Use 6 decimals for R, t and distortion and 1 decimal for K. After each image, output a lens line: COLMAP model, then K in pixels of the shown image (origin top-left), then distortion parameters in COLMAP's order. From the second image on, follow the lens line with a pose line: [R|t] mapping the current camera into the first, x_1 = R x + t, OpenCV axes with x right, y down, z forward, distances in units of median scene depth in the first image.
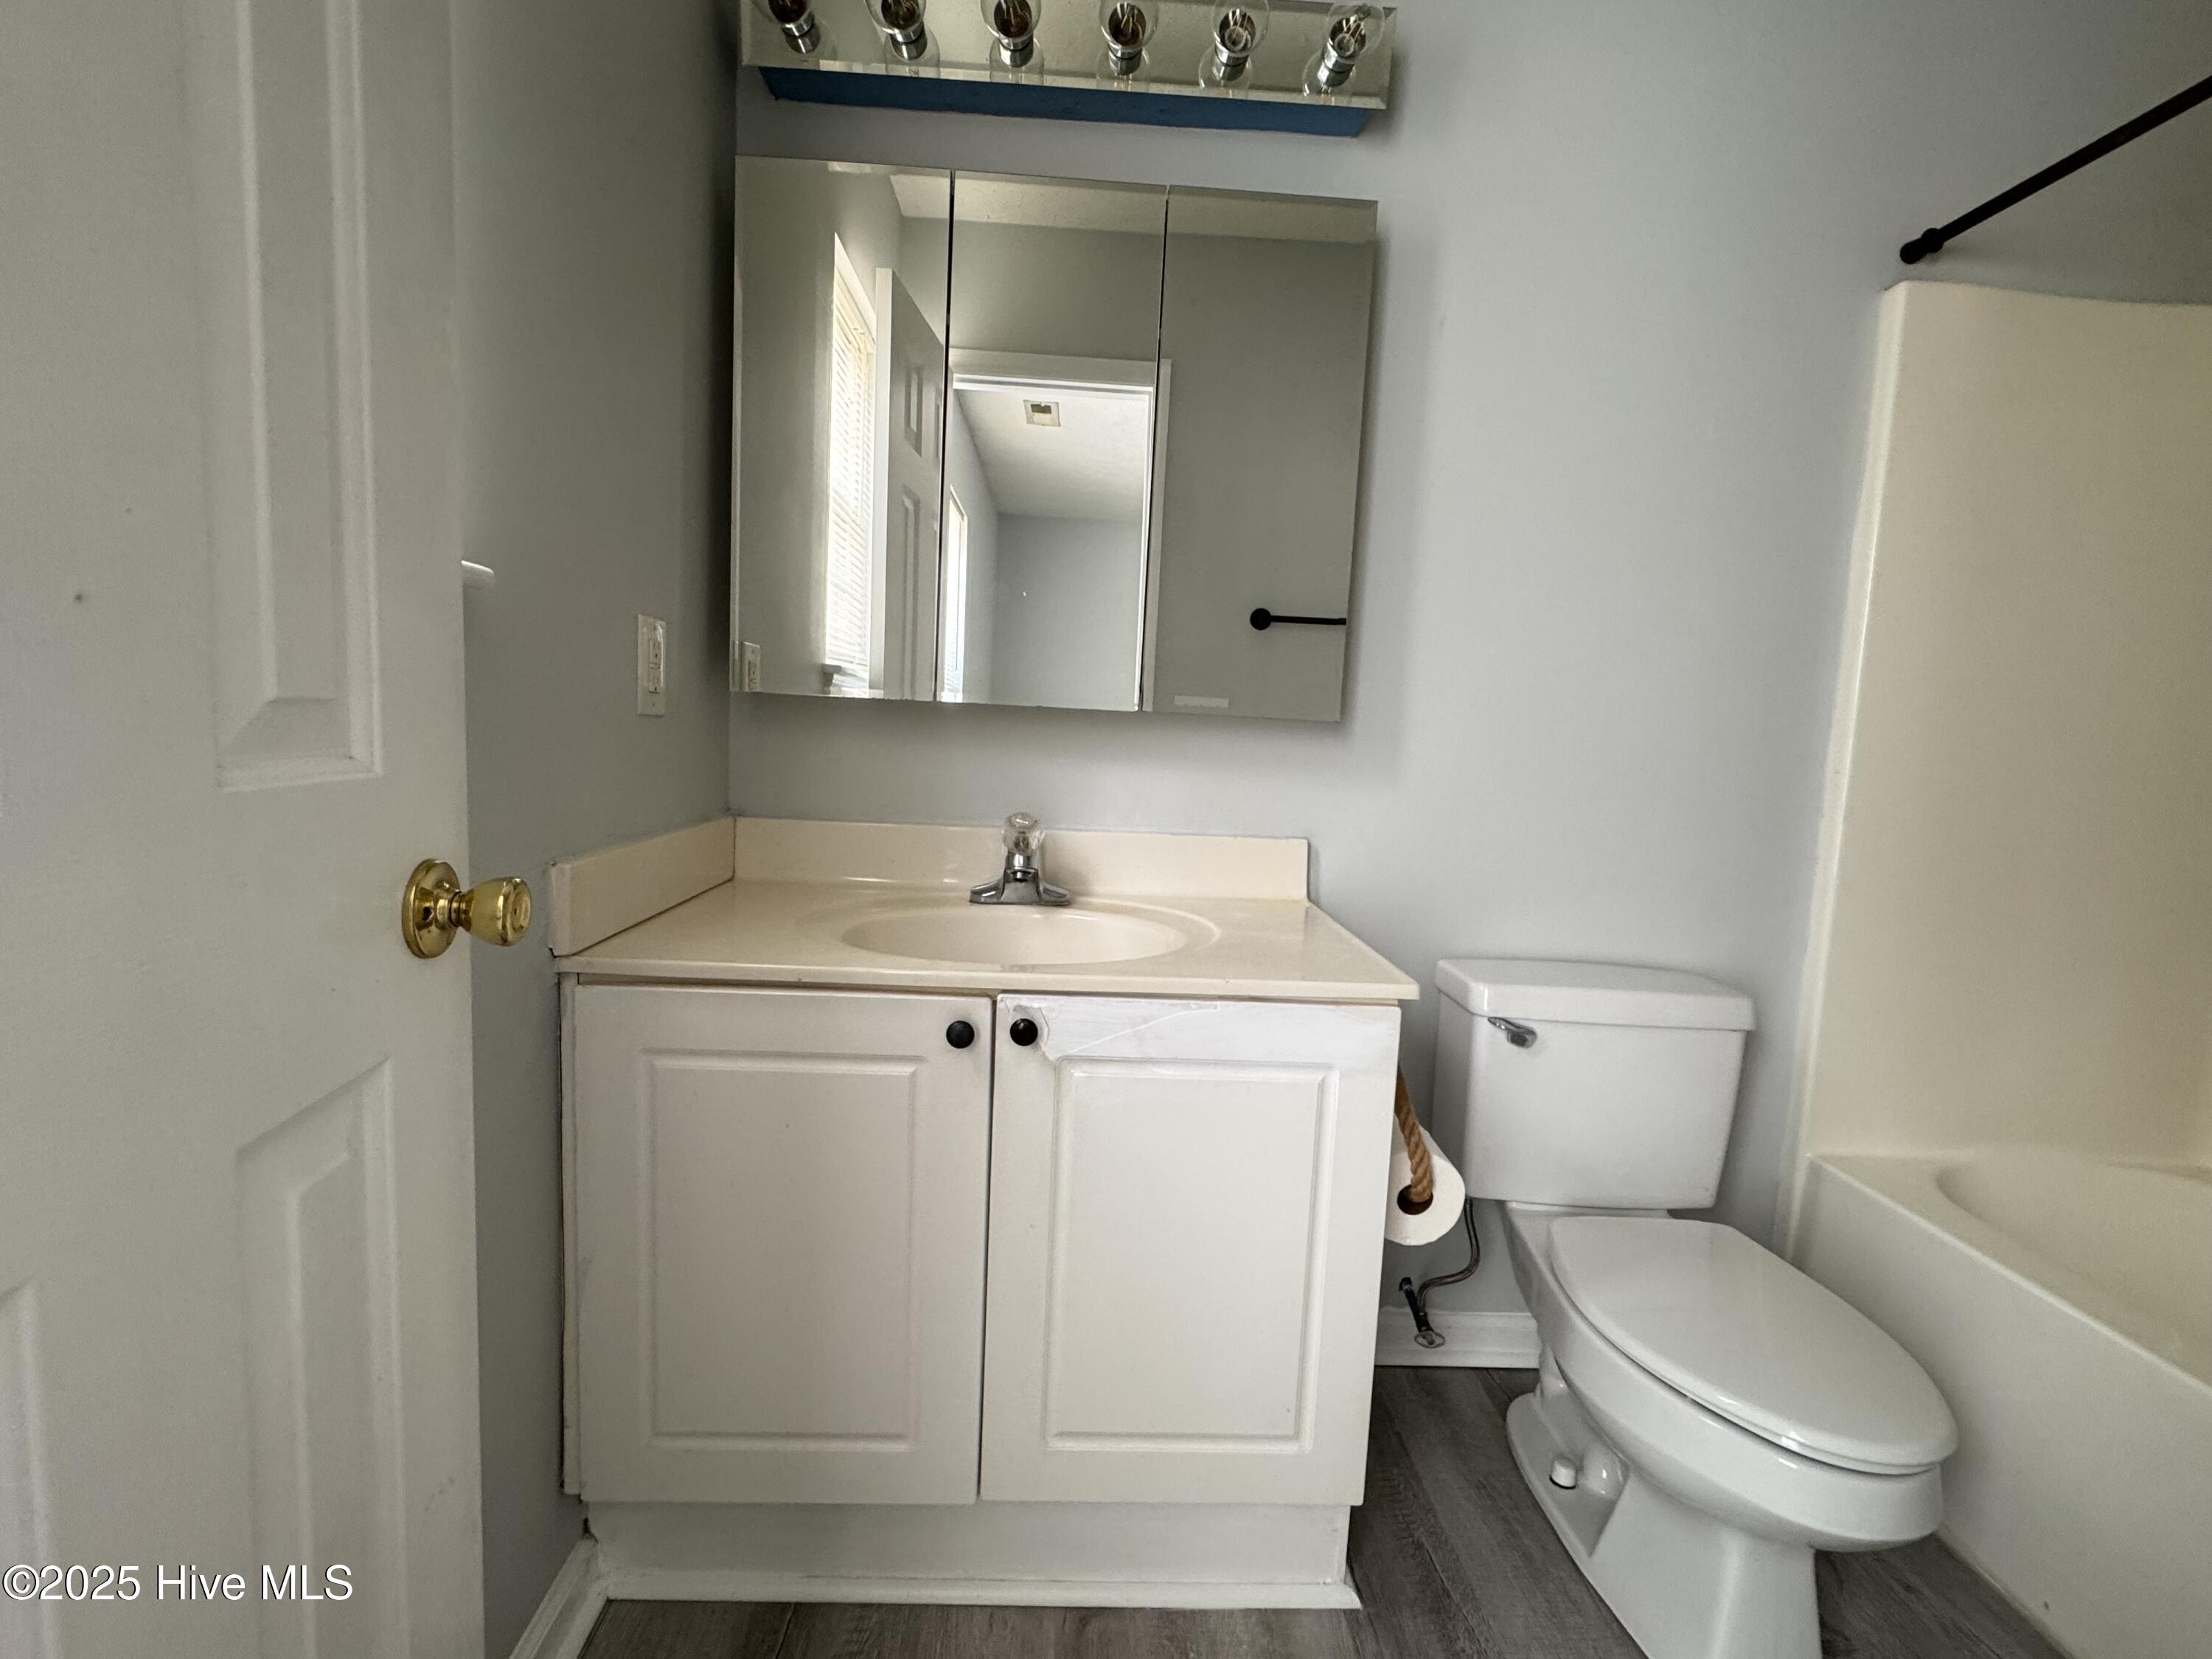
lens RADIAL K [[995.9, 0, 1105.8], [0, 995.9, 826.9], [0, 0, 1]] dist [-0.002588, 0.000273]
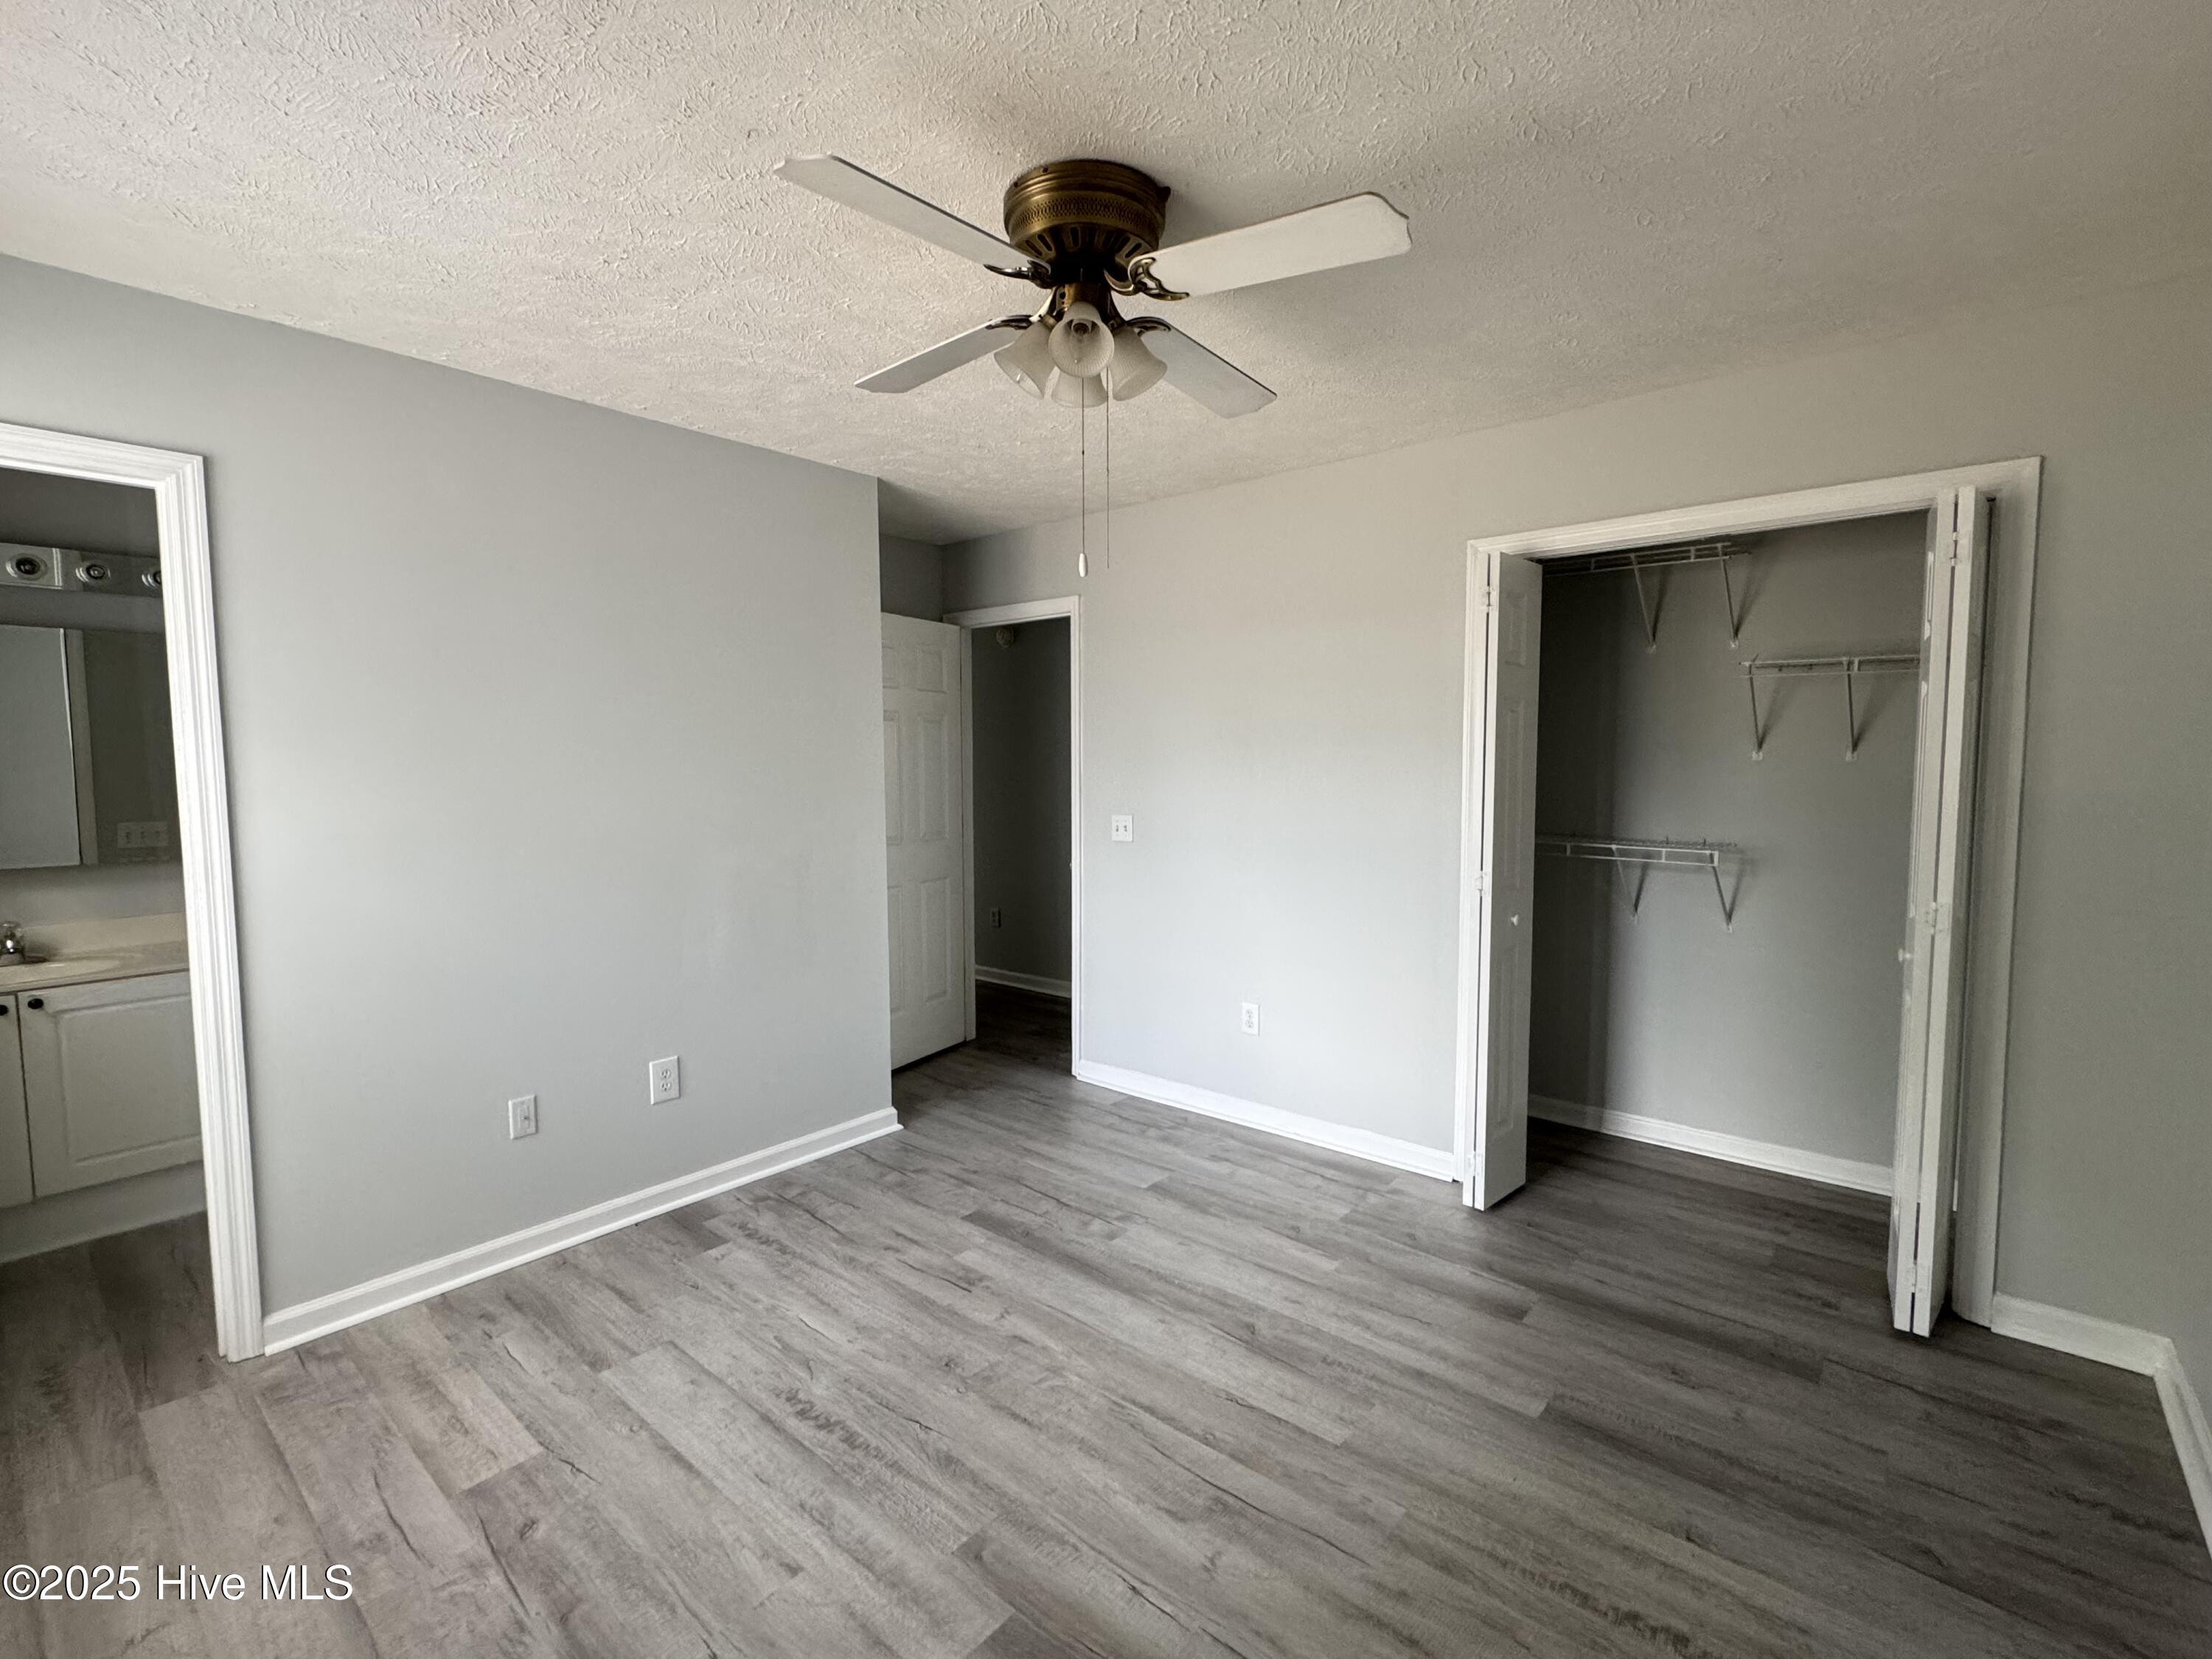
lens RADIAL K [[991.4, 0, 1106.0], [0, 991.4, 829.5], [0, 0, 1]] dist [-0.000971, 0.000217]
pose [[0.673449, -0.098978, 0.732577, -0.034703], [0.109211, 0.993443, 0.033827, -0.022899], [-0.731122, 0.057225, 0.679843, -2.048073]]
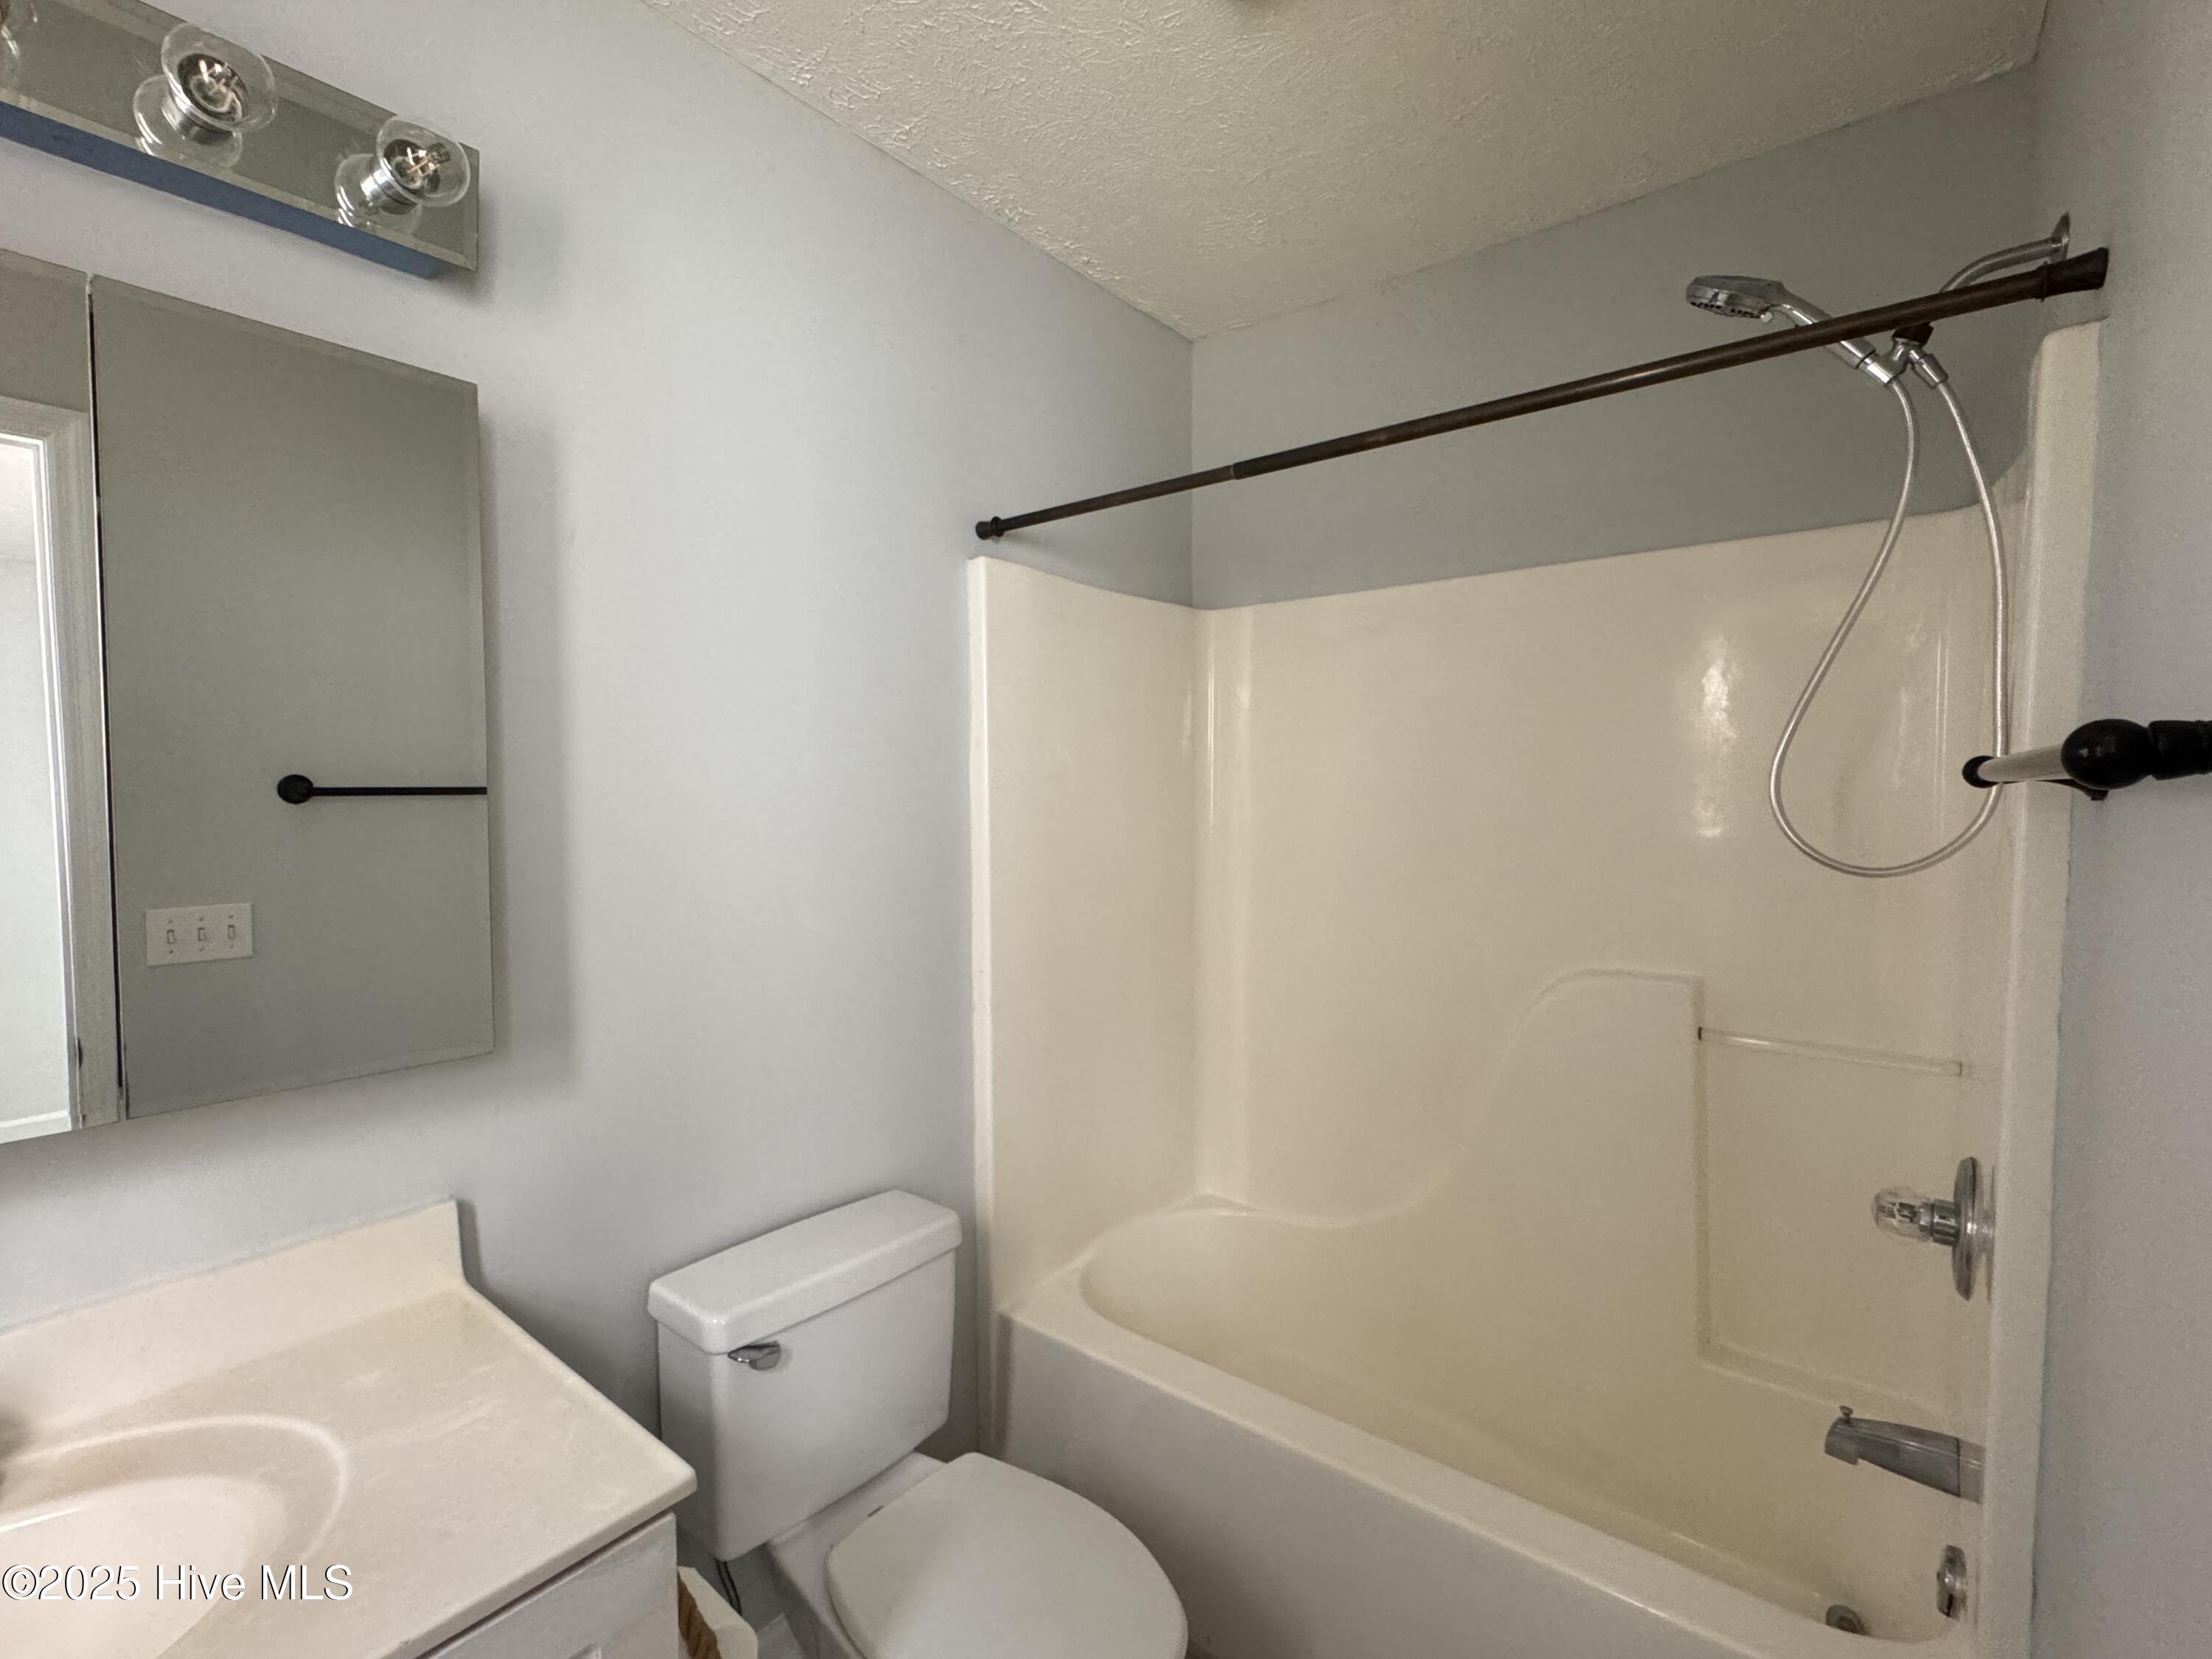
lens RADIAL K [[995.9, 0, 1105.8], [0, 995.9, 826.9], [0, 0, 1]] dist [-0.002588, 0.000273]
pose [[0.651653, -0.078582, 0.754435, -0.018066], [0.112734, 0.993606, 0.006119, -0.230416], [-0.750093, 0.081063, 0.656346, 0.149070]]
